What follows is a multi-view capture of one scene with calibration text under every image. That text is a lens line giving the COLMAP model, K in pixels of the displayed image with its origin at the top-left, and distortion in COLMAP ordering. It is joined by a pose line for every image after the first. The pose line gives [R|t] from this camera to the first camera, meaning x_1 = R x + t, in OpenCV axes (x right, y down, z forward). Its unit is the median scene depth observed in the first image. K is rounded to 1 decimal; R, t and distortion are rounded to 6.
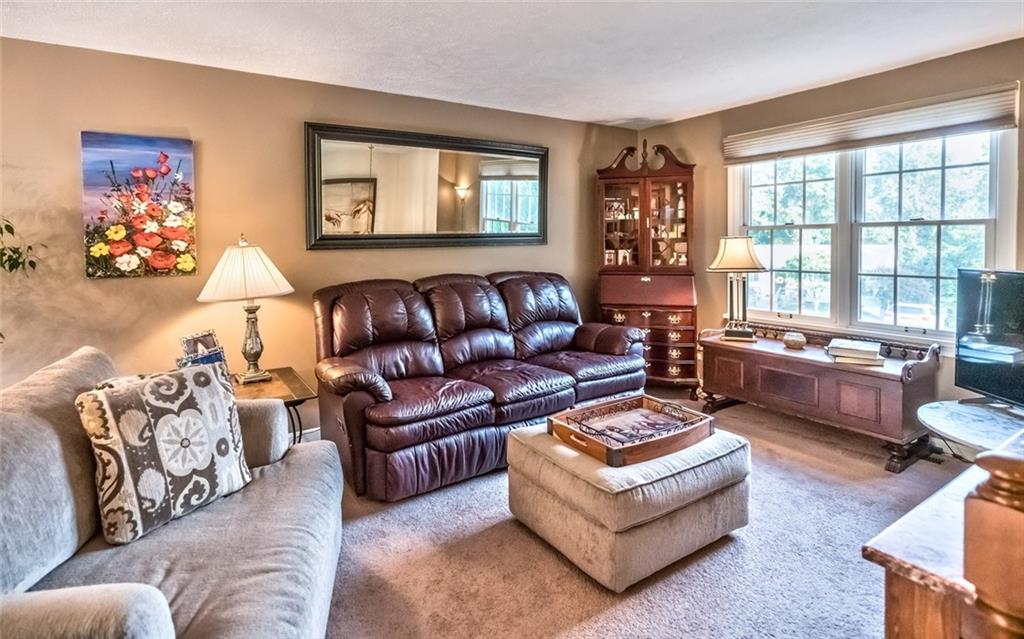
lens RADIAL K [[511.2, 0, 478.5], [0, 511.2, 256.9], [0, 0, 1]] dist [-0.002073, 0.001136]
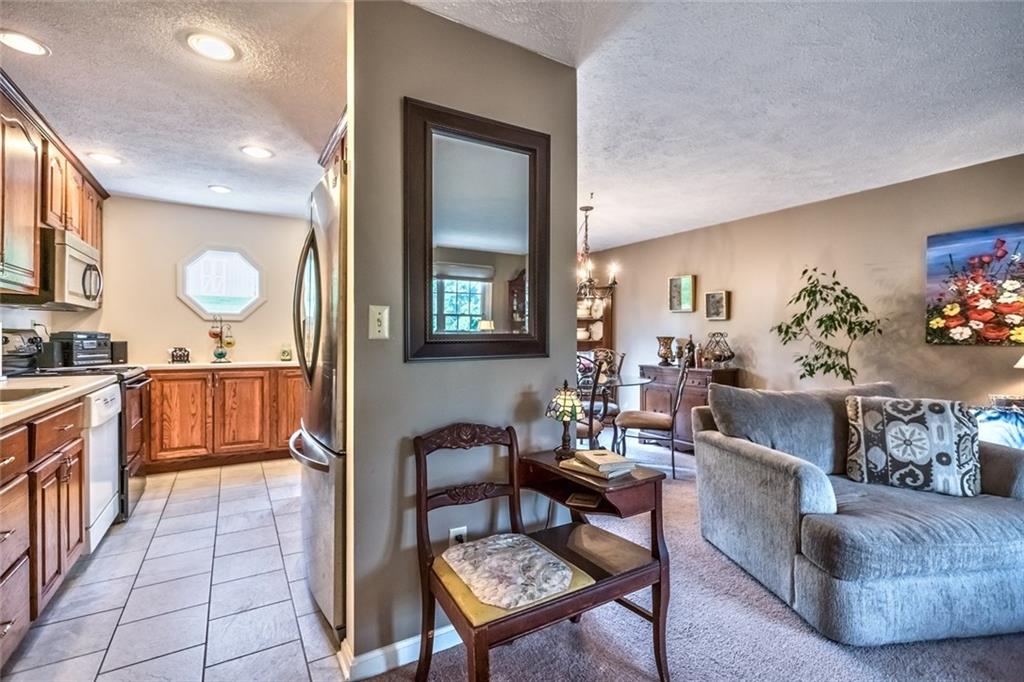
lens RADIAL K [[467.3, 0, 511.1], [0, 467.3, 340.7], [0, 0, 1]] dist [-0.000228, 0.000434]
pose [[0.004960, 0.020363, -0.999780, 0.481271], [-0.035013, 0.999183, 0.020177, 0.047565], [0.999375, 0.034905, 0.005669, -0.113112]]
